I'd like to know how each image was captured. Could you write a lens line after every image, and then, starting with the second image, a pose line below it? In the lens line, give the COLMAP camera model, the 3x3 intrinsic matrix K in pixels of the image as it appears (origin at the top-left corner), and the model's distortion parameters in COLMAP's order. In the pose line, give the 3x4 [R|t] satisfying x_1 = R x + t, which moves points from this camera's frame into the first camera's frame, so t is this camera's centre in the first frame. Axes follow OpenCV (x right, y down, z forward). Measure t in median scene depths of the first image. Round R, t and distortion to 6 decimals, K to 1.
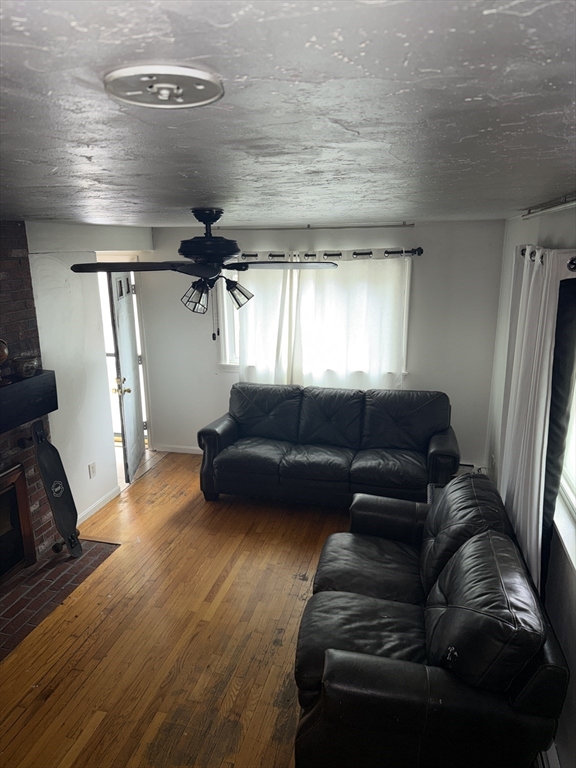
lens RADIAL K [[537.7, 0, 287.7], [0, 537.7, 387.0], [0, 0, 1]] dist [0.035769, -0.022784]
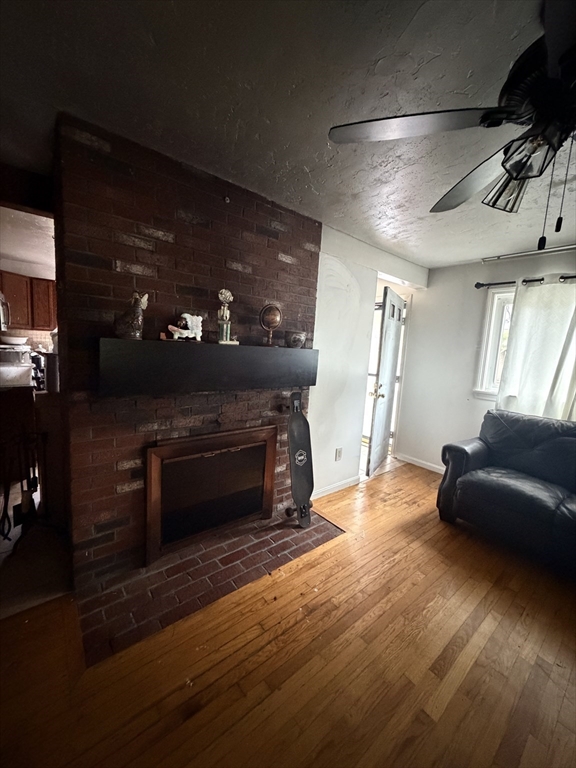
lens RADIAL K [[305.6, 0, 287.1], [0, 305.6, 382.8], [0, 0, 1]] dist [-0.001134, 0.000369]
pose [[0.802716, 0.129858, -0.582051, -0.088863], [-0.213797, 0.973792, -0.077594, 0.077621], [0.556720, 0.186726, 0.809441, 0.376847]]
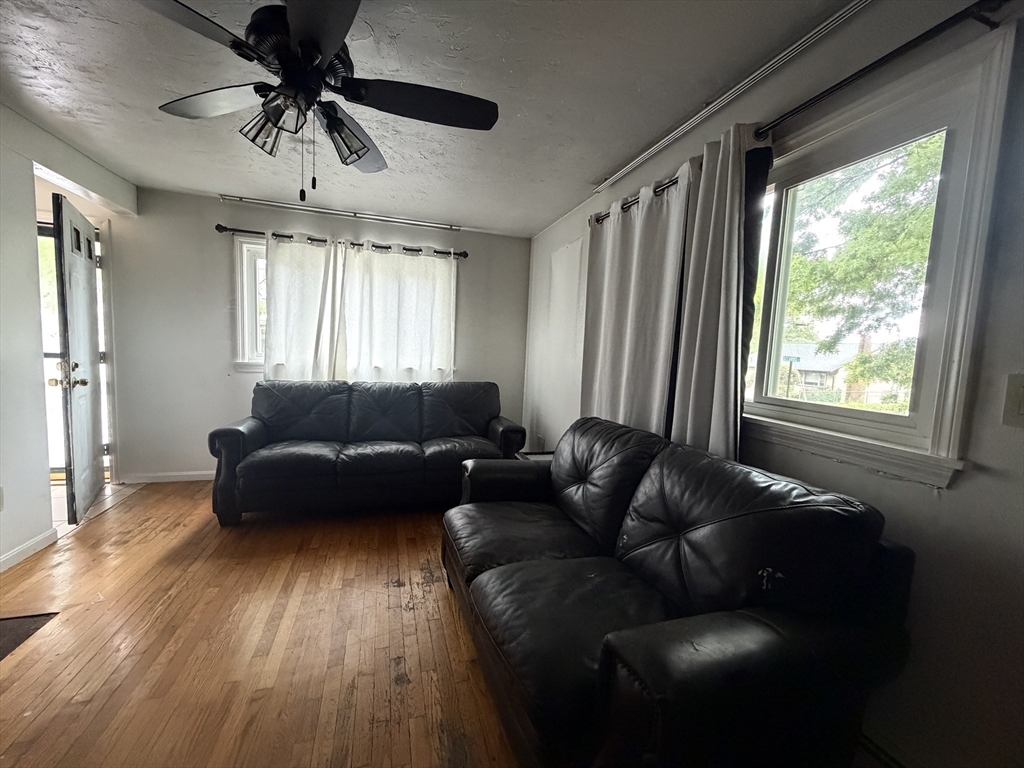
lens RADIAL K [[407.5, 0, 510.4], [0, 407.5, 385.9], [0, 0, 1]] dist [-0.001134, 0.000369]
pose [[0.853265, 0.002363, 0.521472, -0.108427], [0.077403, 0.988339, -0.131131, 0.127862], [-0.515701, 0.152253, 0.843132, 0.303174]]
